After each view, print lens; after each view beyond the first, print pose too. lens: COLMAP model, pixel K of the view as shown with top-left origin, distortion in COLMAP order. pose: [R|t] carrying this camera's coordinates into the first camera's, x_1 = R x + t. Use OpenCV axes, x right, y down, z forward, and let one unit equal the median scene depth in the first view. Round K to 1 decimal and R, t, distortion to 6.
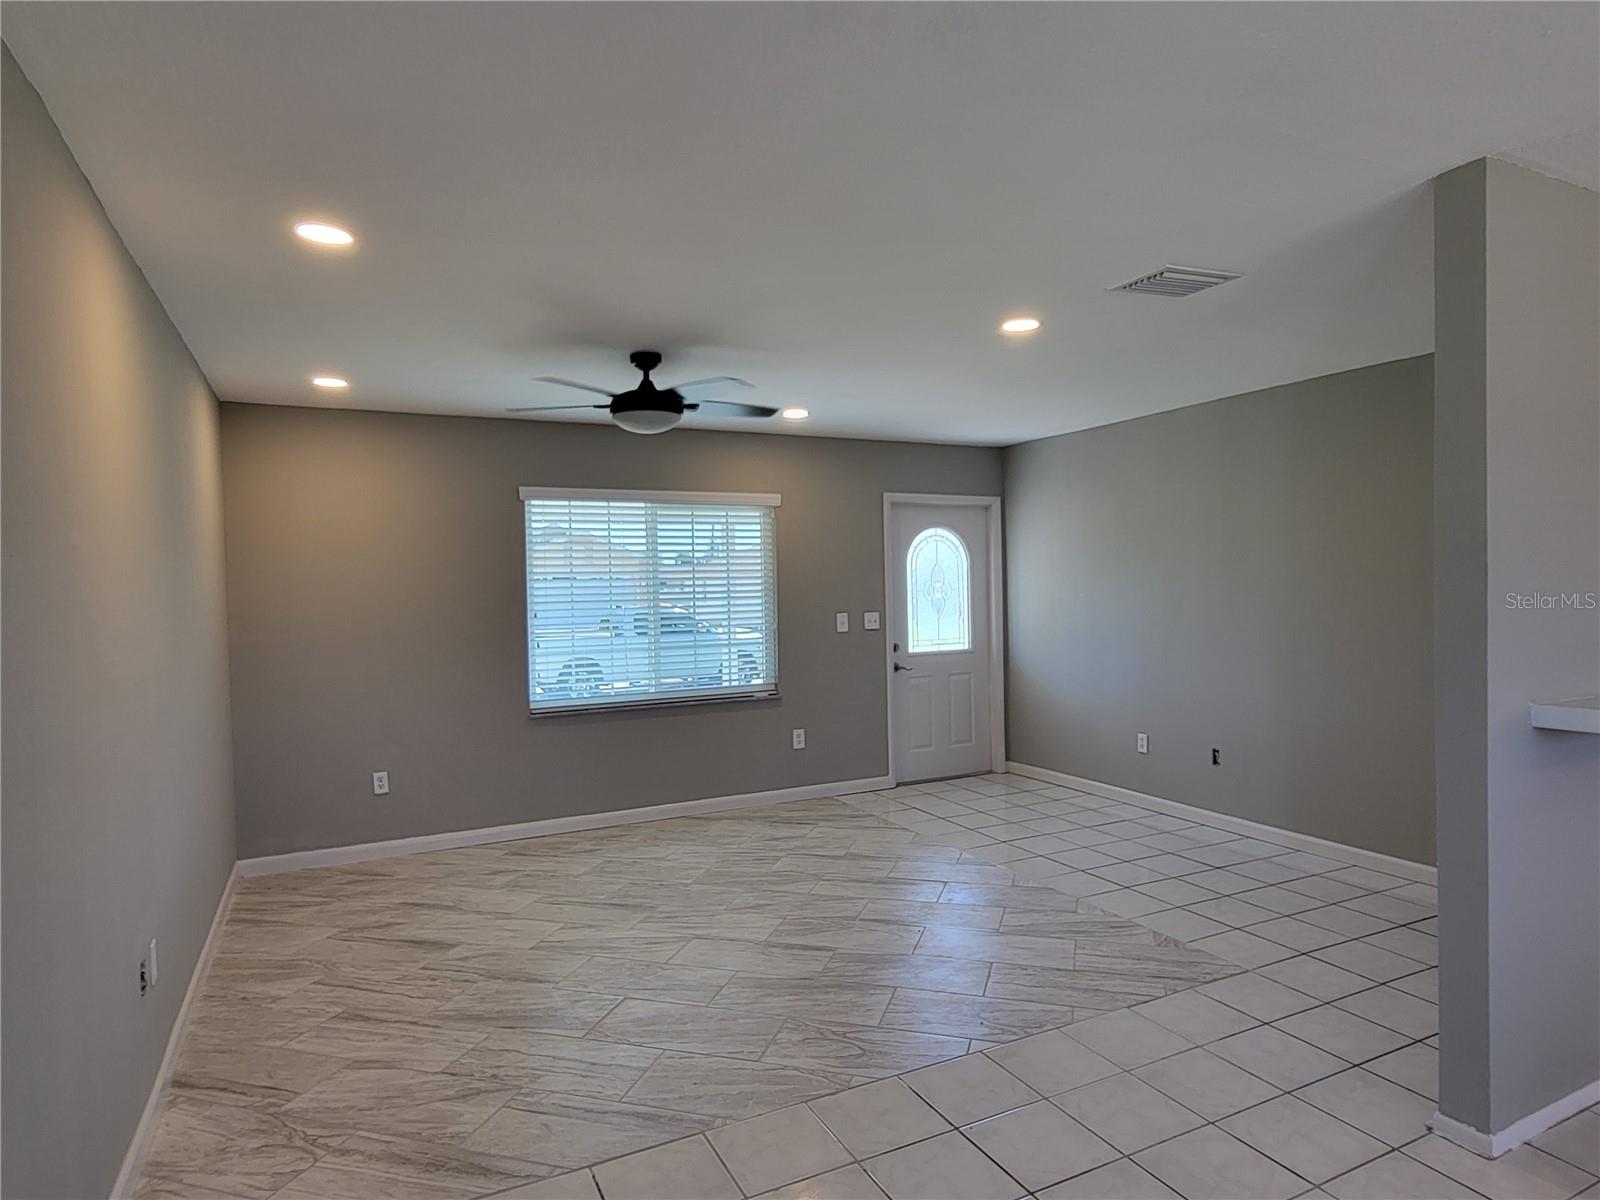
lens RADIAL K [[948.5, 0, 819.0], [0, 948.5, 603.6], [0, 0, 1]] dist [0.020535, 0.000309]
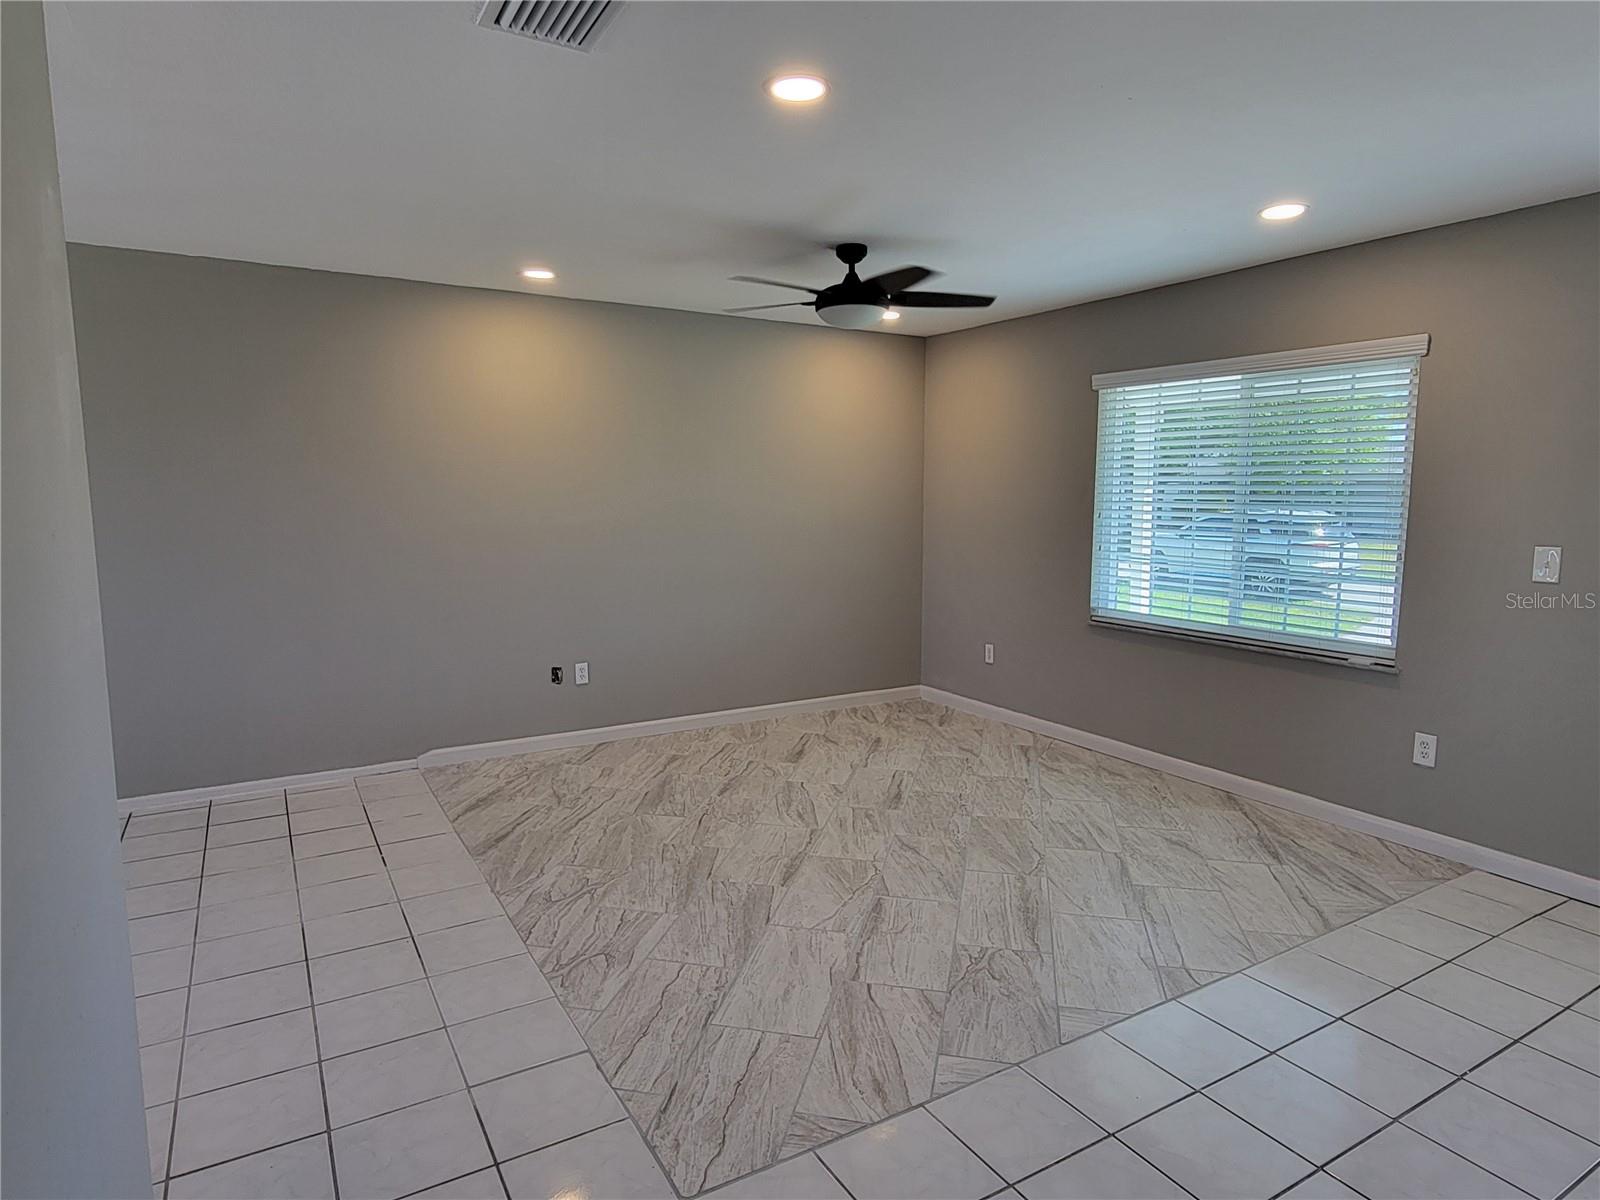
lens RADIAL K [[944.2, 0, 800.0], [0, 944.2, 600.0], [0, 0, 1]] dist [-0.005249, -0.001967]
pose [[0.064565, 0.136785, -0.988494, 0.641829], [-0.027074, 0.990437, 0.135285, -0.023722], [0.997546, 0.018027, 0.067651, 0.694078]]
